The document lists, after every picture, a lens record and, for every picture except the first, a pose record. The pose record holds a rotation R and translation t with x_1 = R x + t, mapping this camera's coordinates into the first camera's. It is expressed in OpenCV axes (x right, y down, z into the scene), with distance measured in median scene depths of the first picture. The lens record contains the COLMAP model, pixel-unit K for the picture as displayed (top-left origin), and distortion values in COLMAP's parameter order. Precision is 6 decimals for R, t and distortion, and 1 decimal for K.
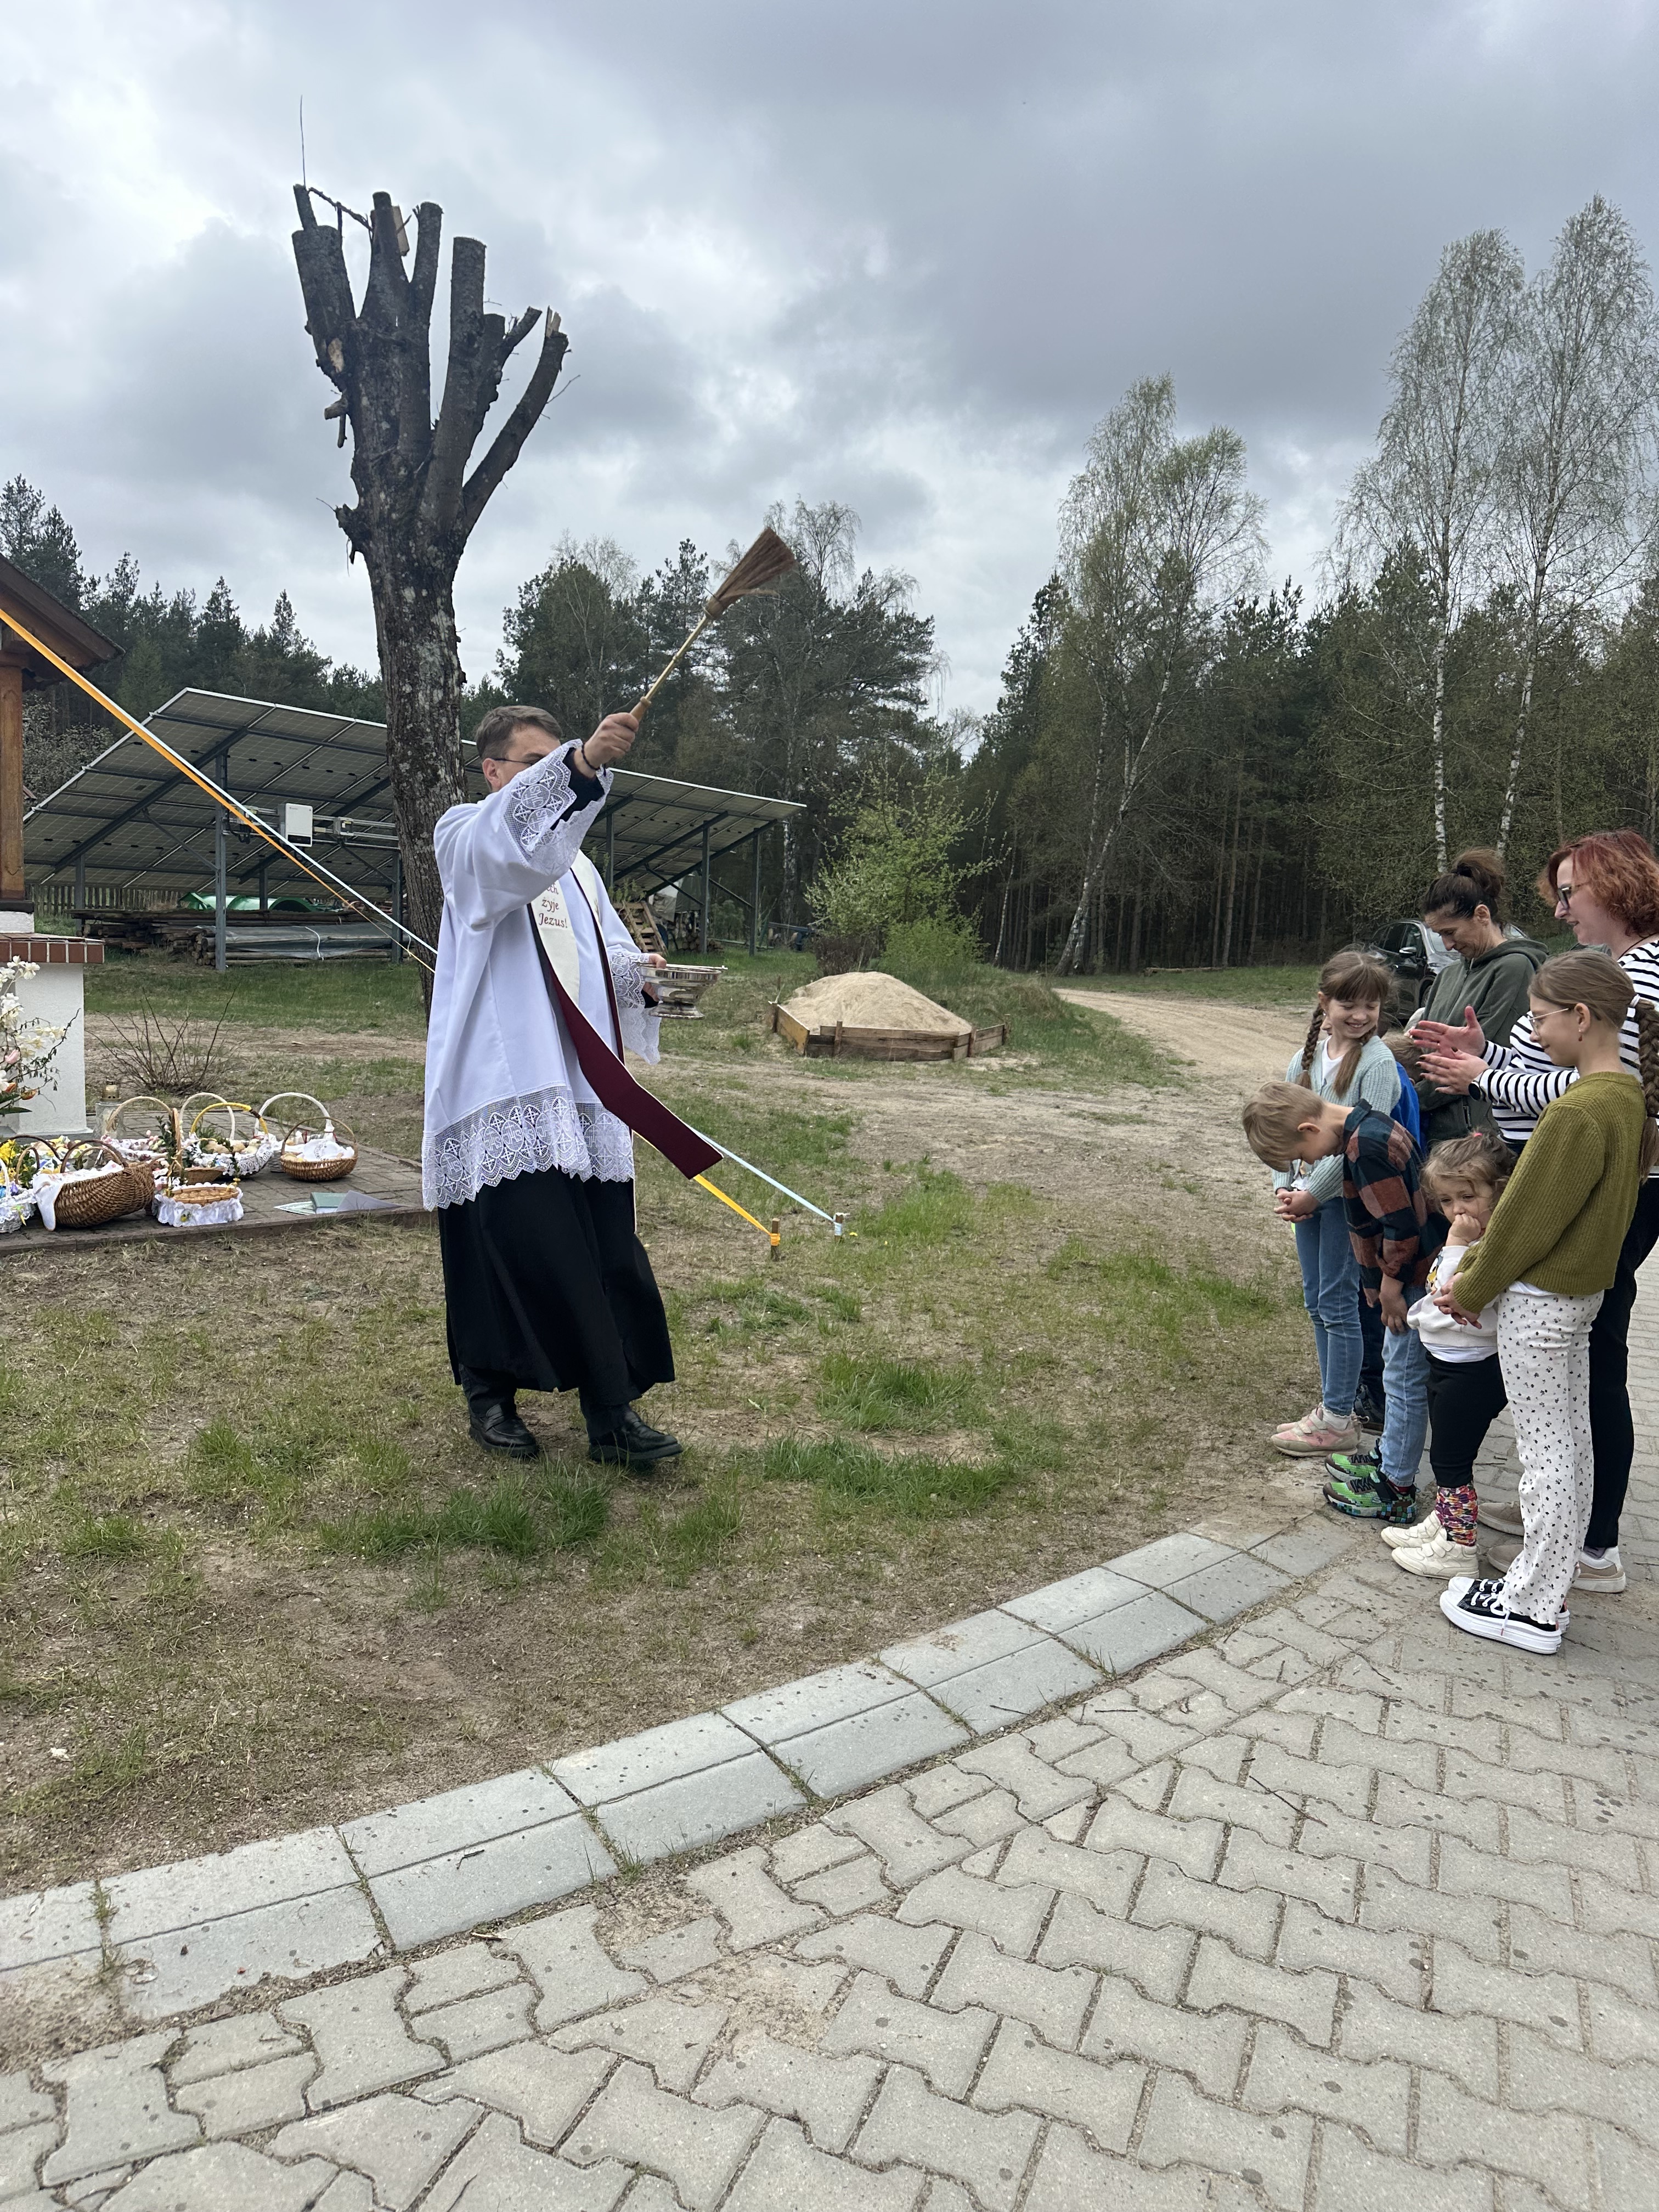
lens RADIAL K [[1538.2, 0, 820.8], [0, 1538.2, 1106.9], [0, 0, 1]] dist [0.065316, -0.097290]
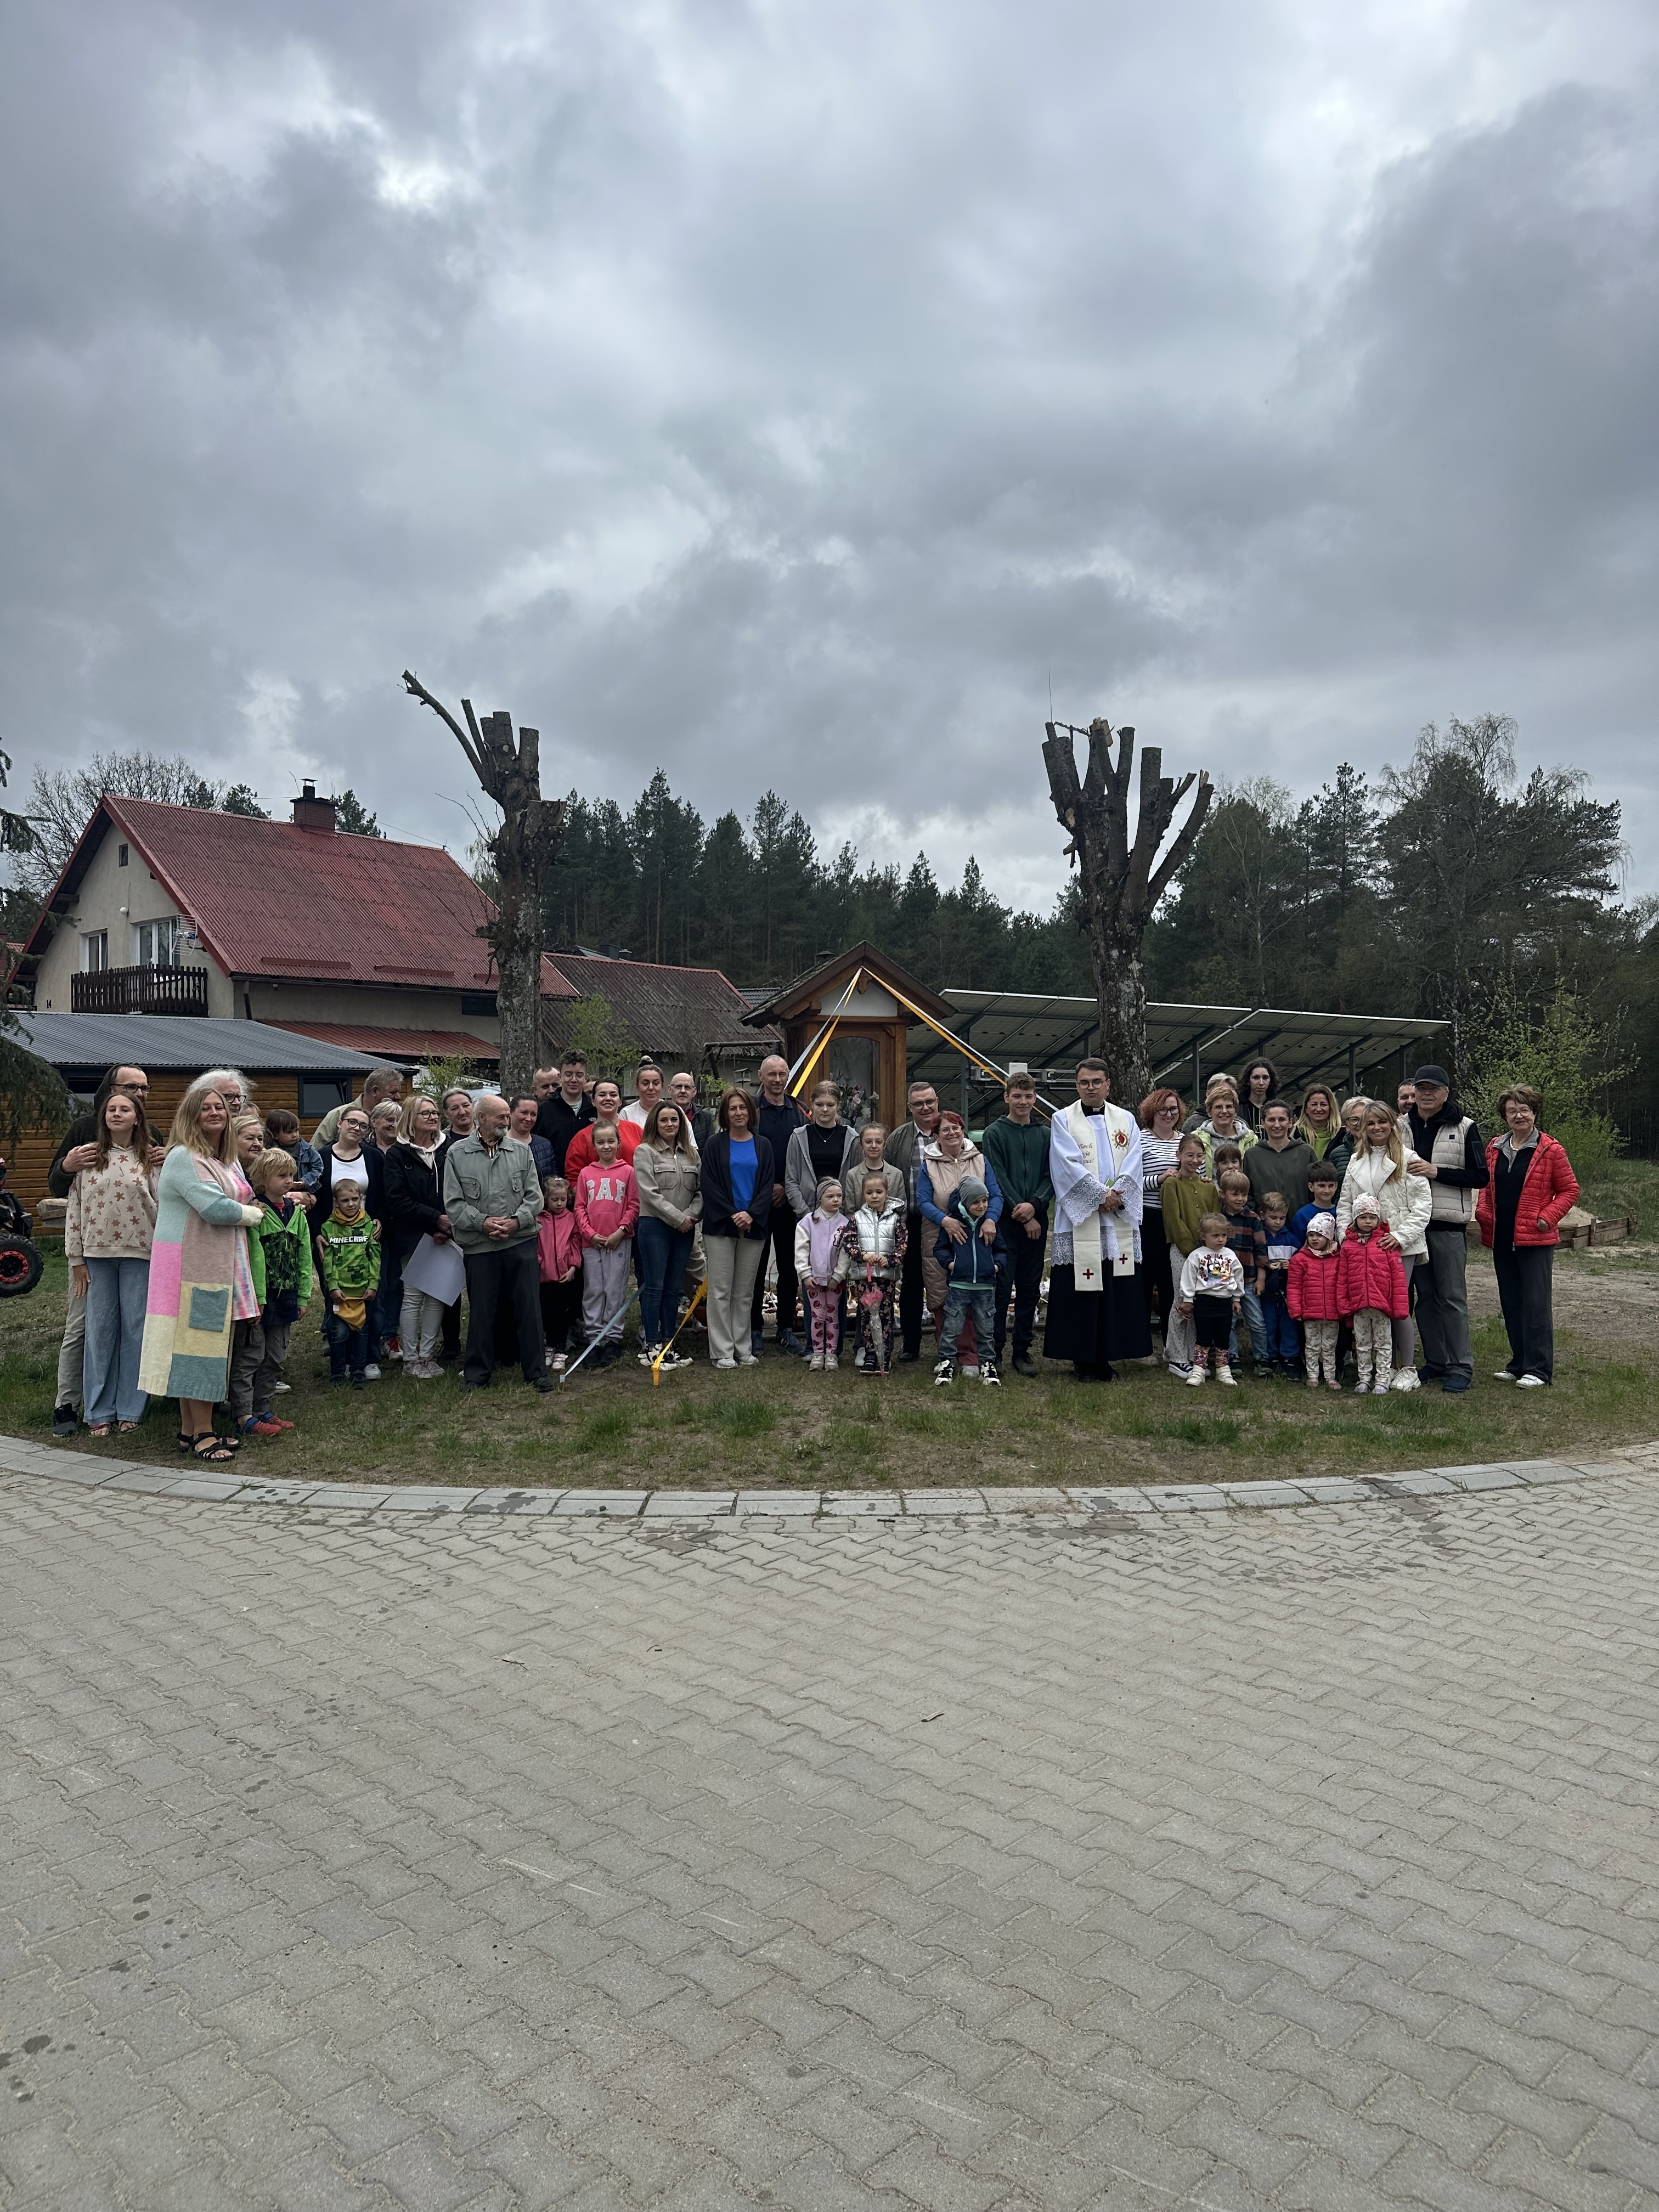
lens RADIAL K [[1530.6, 0, 843.5], [0, 1530.6, 1113.6], [0, 0, 1]] dist [0.181670, -0.353090]
pose [[0.916724, -0.046170, -0.396844, 0.106256], [-0.006168, 0.991546, -0.129608, 0.046592], [0.399473, 0.121263, 0.908689, -0.556221]]
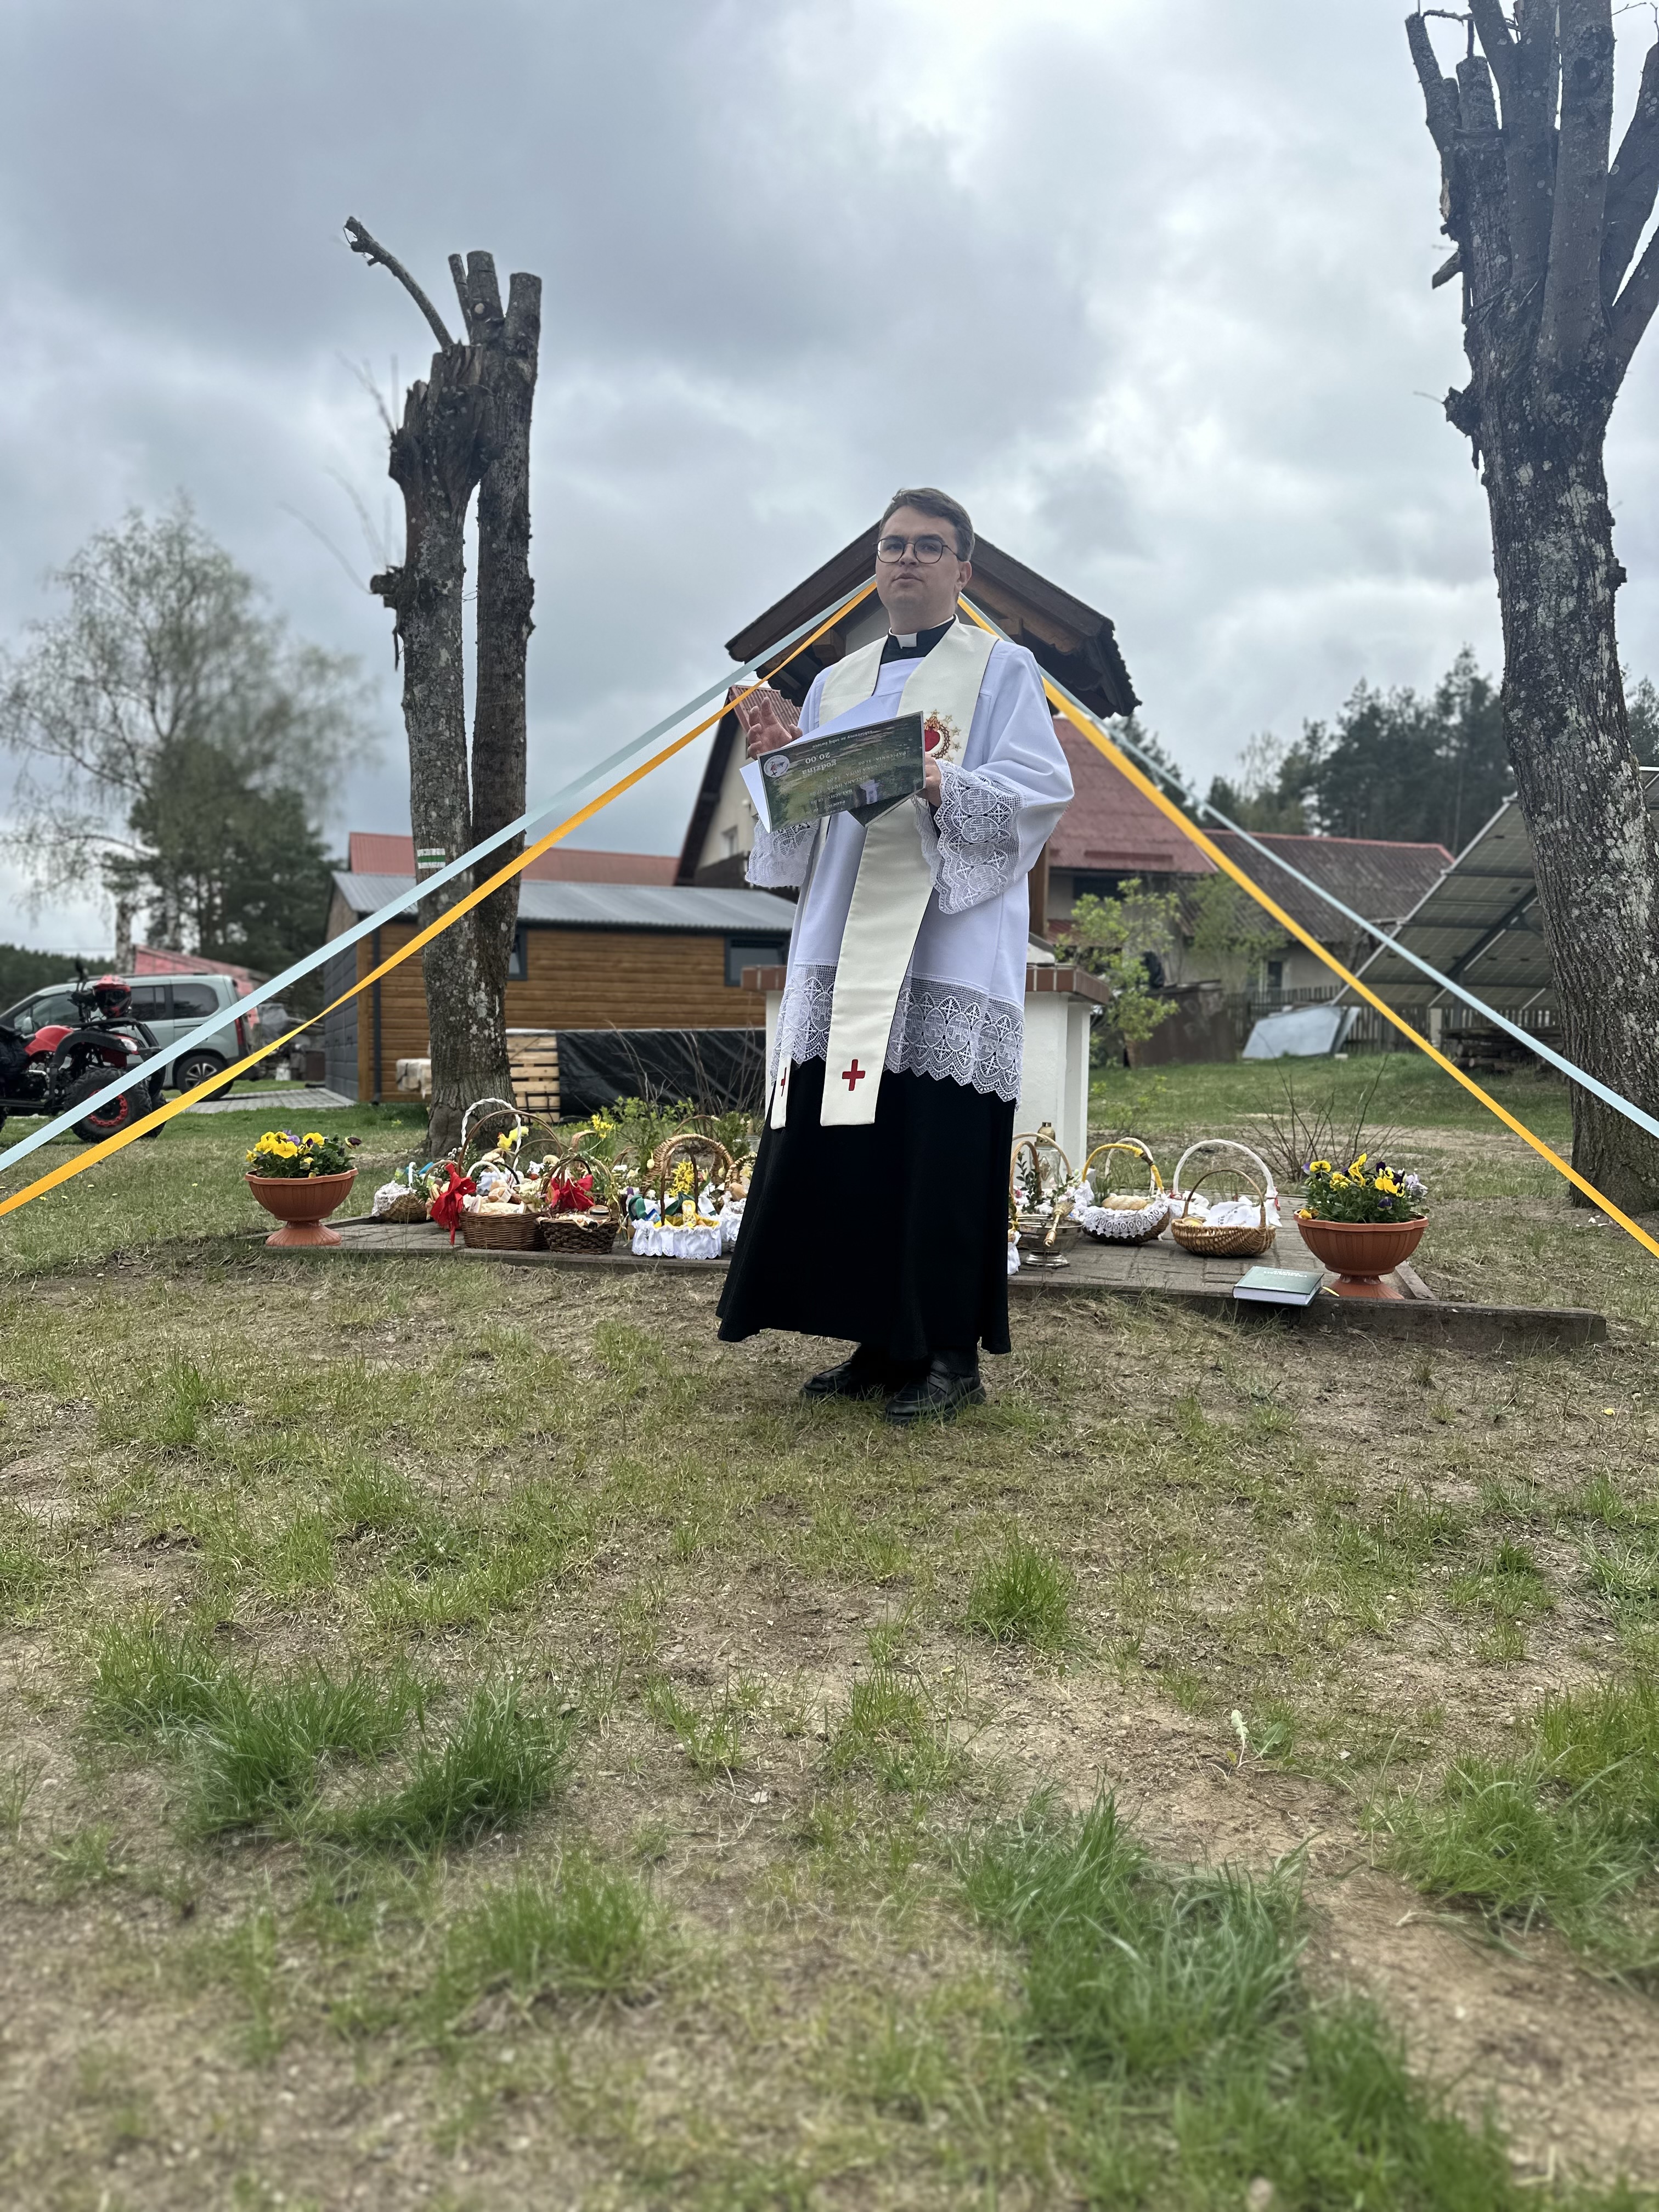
lens RADIAL K [[1550.1, 0, 829.6], [0, 1550.1, 1096.6], [0, 0, 1]] dist [0.062016, -0.075005]
pose [[0.586759, -0.009845, -0.809702, 0.127956], [-0.088837, 0.993108, -0.076452, 0.037342], [0.804874, 0.116791, 0.581840, 0.354012]]
